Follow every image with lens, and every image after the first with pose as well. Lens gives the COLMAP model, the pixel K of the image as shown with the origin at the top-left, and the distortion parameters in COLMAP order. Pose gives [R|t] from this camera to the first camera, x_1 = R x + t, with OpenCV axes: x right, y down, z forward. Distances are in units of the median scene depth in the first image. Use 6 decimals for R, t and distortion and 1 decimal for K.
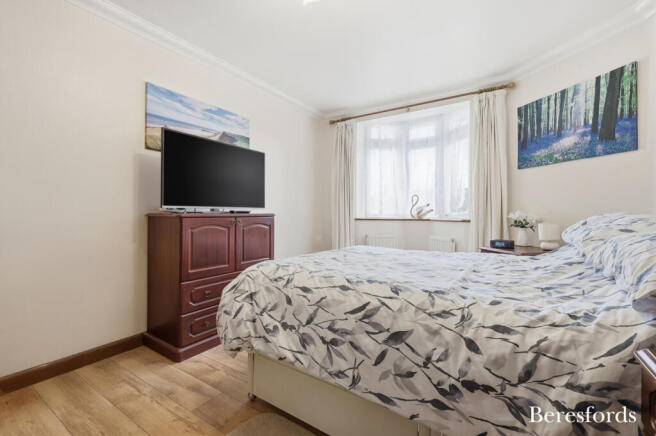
lens RADIAL K [[282.5, 0, 329.2], [0, 282.5, 214.5], [0, 0, 1]] dist [-0.000466, -0.000076]
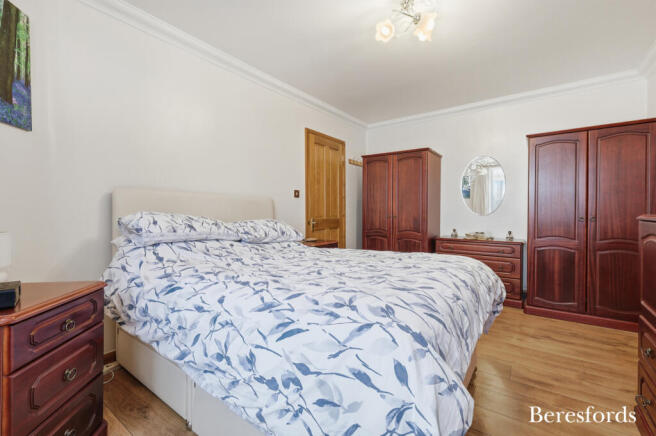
lens RADIAL K [[282.5, 0, 329.2], [0, 282.5, 214.5], [0, 0, 1]] dist [-0.000466, -0.000076]
pose [[-0.997116, -0.008145, 0.075451, 0.168804], [-0.007271, 0.999903, 0.011857, -0.010471], [-0.075540, 0.011275, -0.997079, 1.496098]]
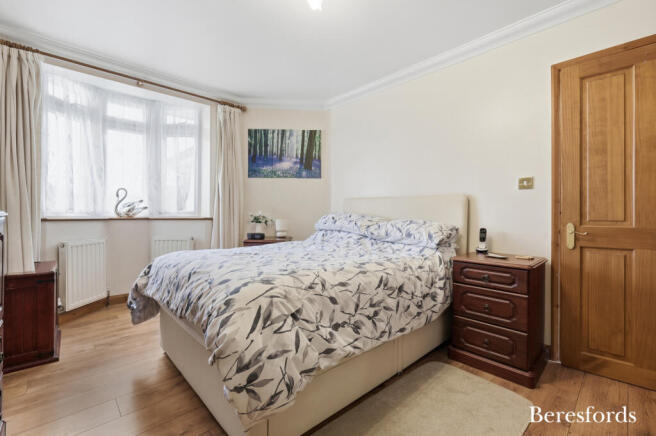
lens RADIAL K [[282.5, 0, 329.2], [0, 282.5, 214.5], [0, 0, 1]] dist [-0.000466, -0.000076]
pose [[0.243894, -0.005554, 0.969786, -0.608182], [-0.002824, 0.999975, 0.006437, -0.002176], [-0.969798, -0.004309, 0.243872, 0.428504]]
